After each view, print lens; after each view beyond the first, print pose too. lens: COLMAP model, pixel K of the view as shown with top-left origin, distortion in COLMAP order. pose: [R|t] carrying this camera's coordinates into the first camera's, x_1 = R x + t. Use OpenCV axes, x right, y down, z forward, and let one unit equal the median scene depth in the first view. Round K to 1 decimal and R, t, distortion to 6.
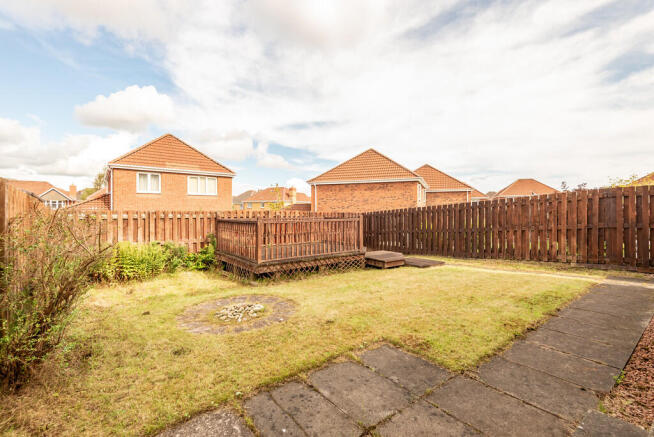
lens RADIAL K [[297.1, 0, 323.2], [0, 297.1, 219.3], [0, 0, 1]] dist [0.048624, -0.028416]
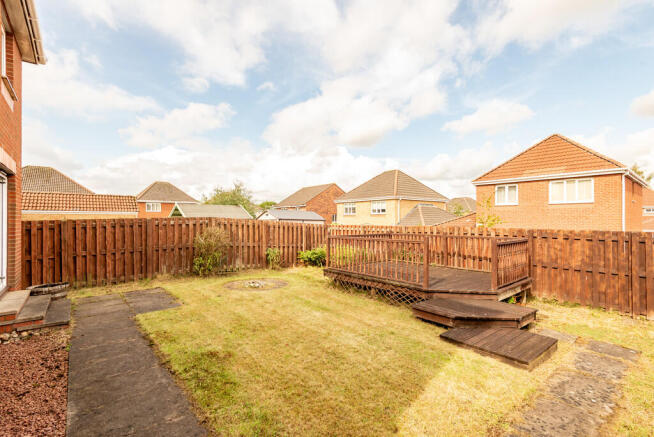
lens RADIAL K [[309.6, 0, 327.0], [0, 309.6, 218.5], [0, 0, 1]] dist [-0.029253, 0.000072]
pose [[0.031128, -0.005170, -0.999502, 0.422684], [-0.025781, 0.999650, -0.005973, -0.021081], [0.999183, 0.025954, 0.030984, 0.373299]]
